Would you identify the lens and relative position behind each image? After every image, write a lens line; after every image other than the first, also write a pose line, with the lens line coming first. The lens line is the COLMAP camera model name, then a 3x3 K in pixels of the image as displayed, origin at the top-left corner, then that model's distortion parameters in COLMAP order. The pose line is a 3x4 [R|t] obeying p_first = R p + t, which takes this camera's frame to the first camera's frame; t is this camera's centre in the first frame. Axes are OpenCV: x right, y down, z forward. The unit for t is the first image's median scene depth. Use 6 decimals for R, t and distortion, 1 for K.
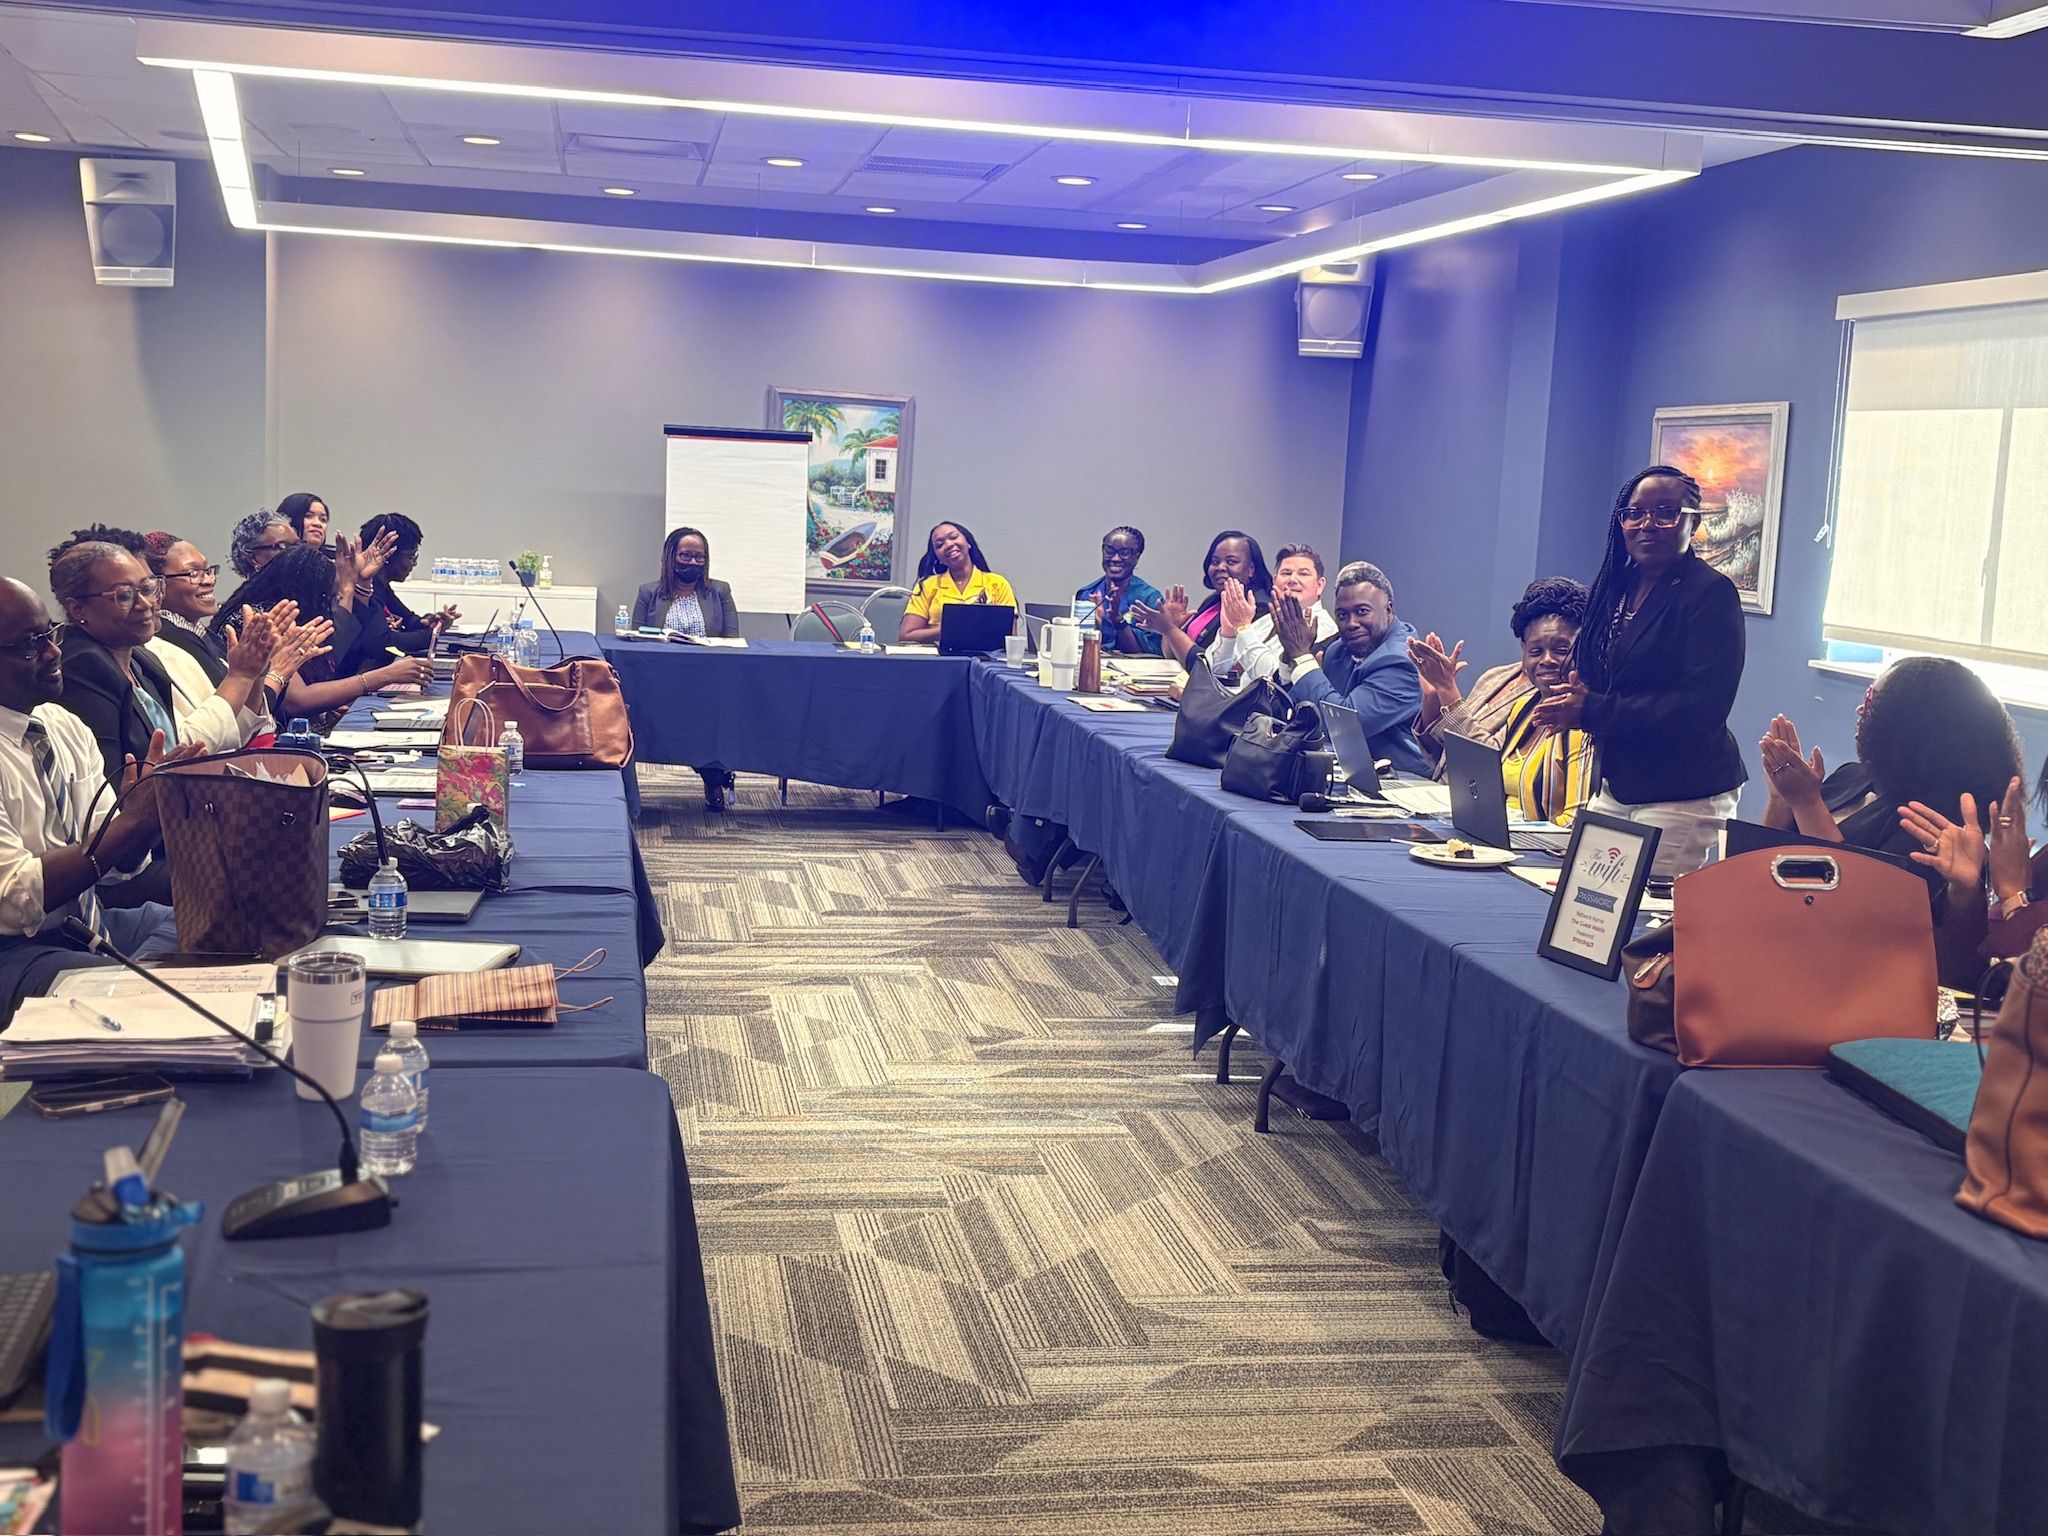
lens RADIAL K [[2387.0, 0, 1024.0], [0, 2387.0, 768.0], [0, 0, 1]] dist [0.248273, -0.836036]
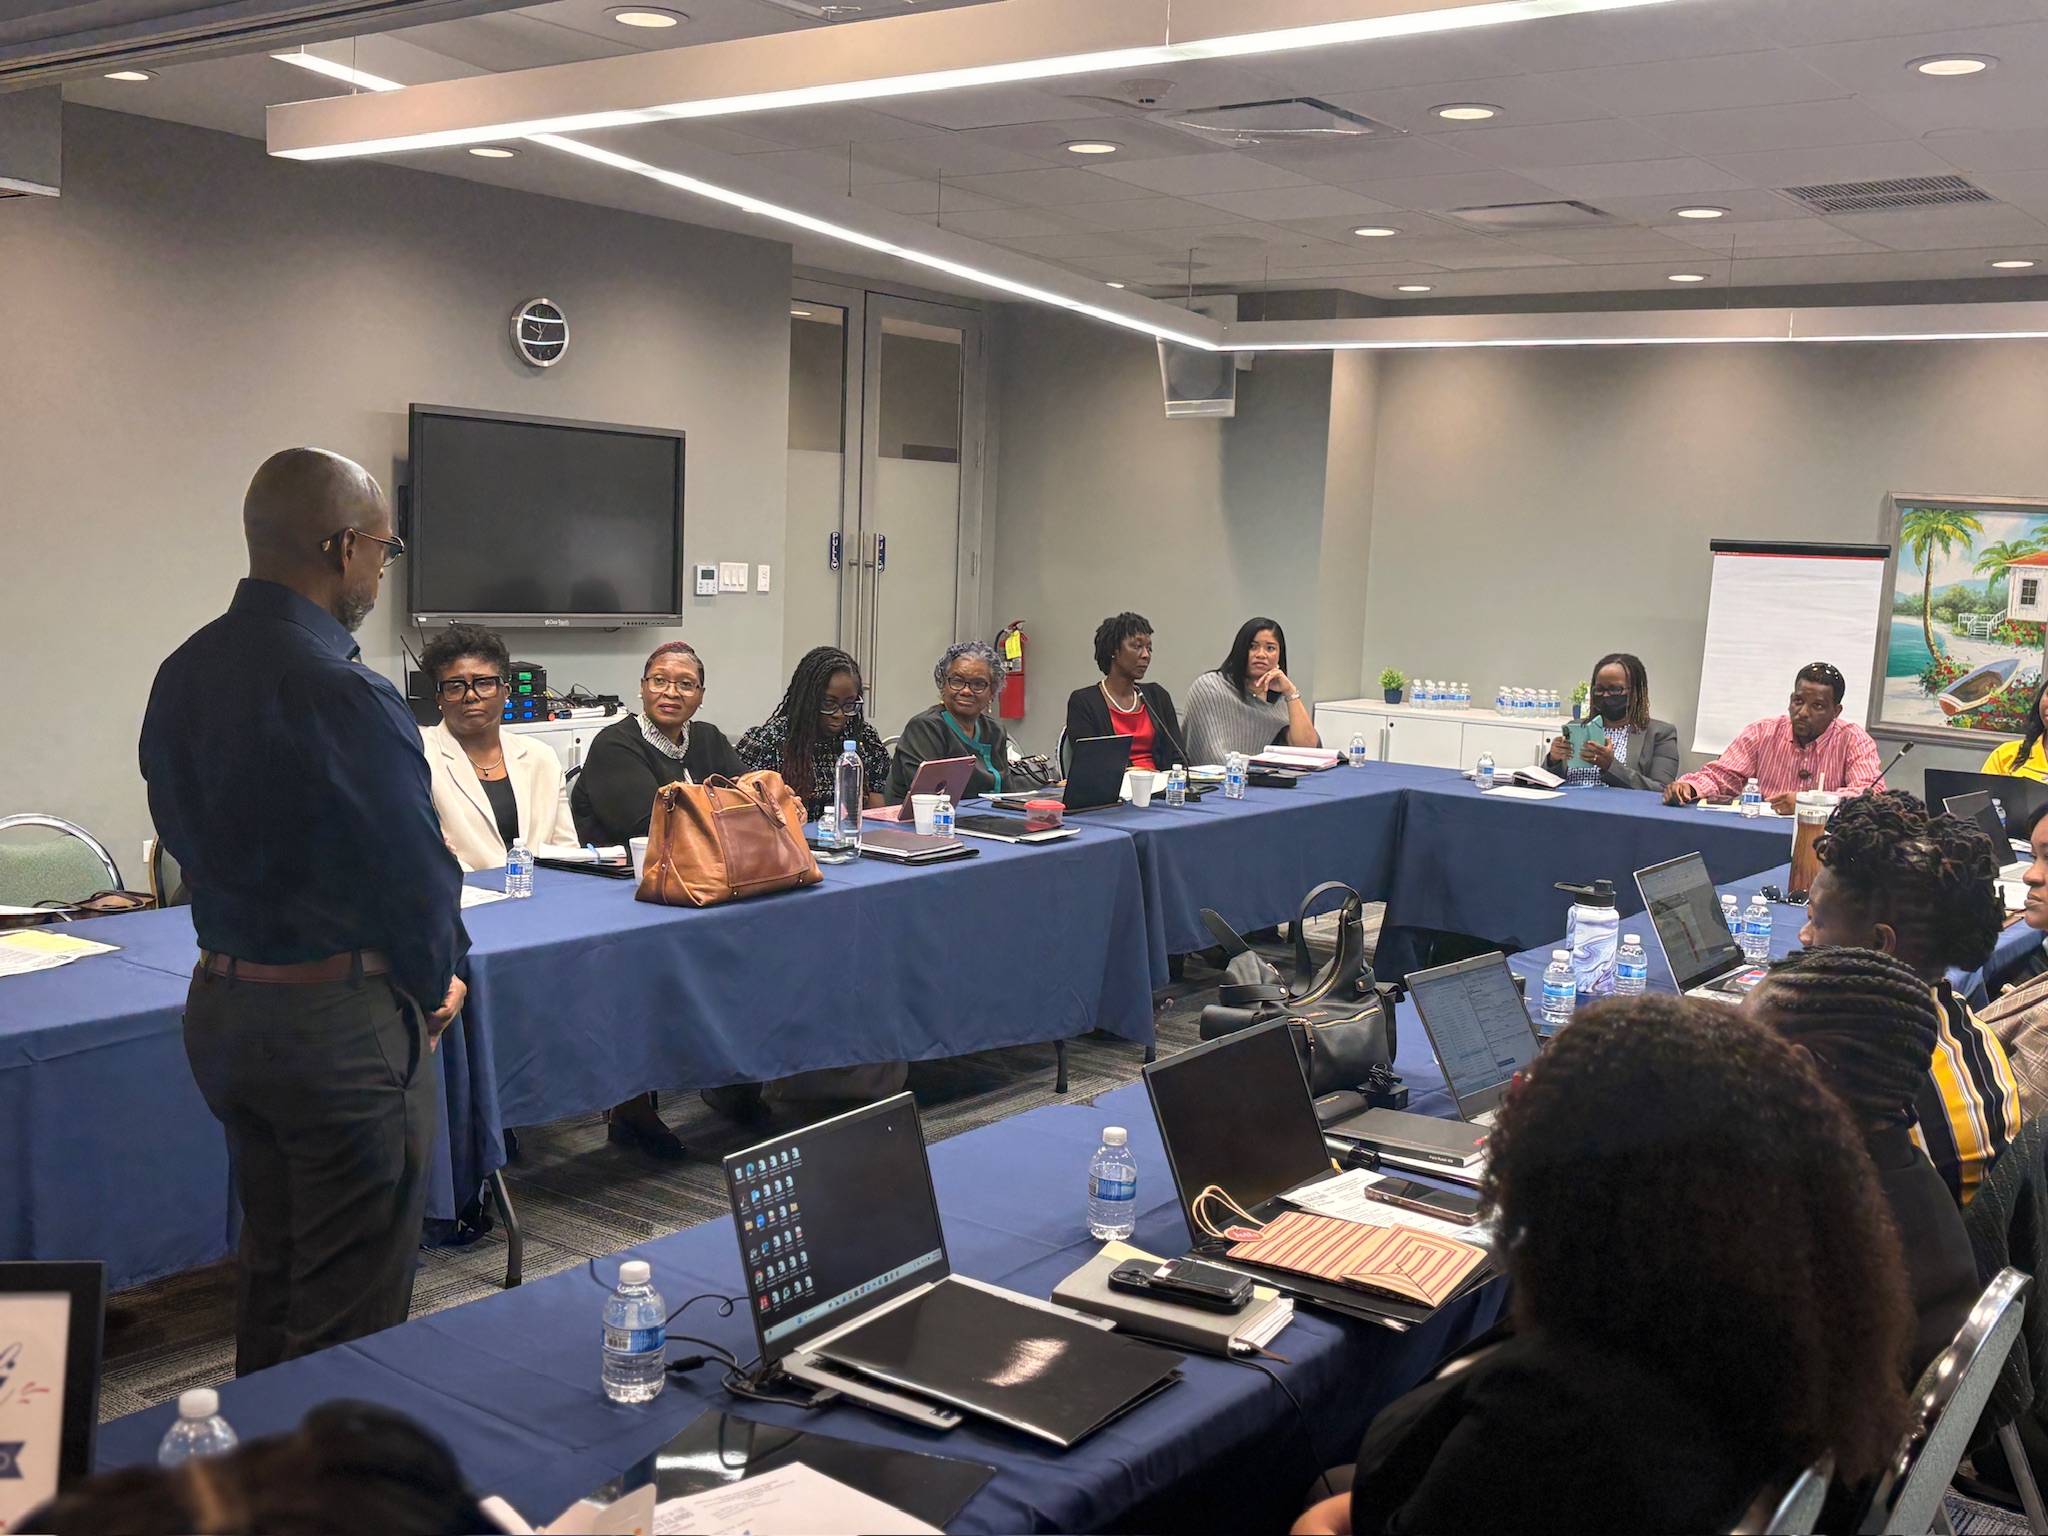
lens RADIAL K [[2105.8, 0, 1018.7], [0, 2105.8, 771.2], [0, 0, 1]] dist [0.037123, -0.010531]
pose [[0.683676, 0.064592, -0.726922, 0.223952], [-0.100157, 0.994955, -0.005789, -0.029725], [0.722881, 0.076764, 0.686696, 0.293378]]
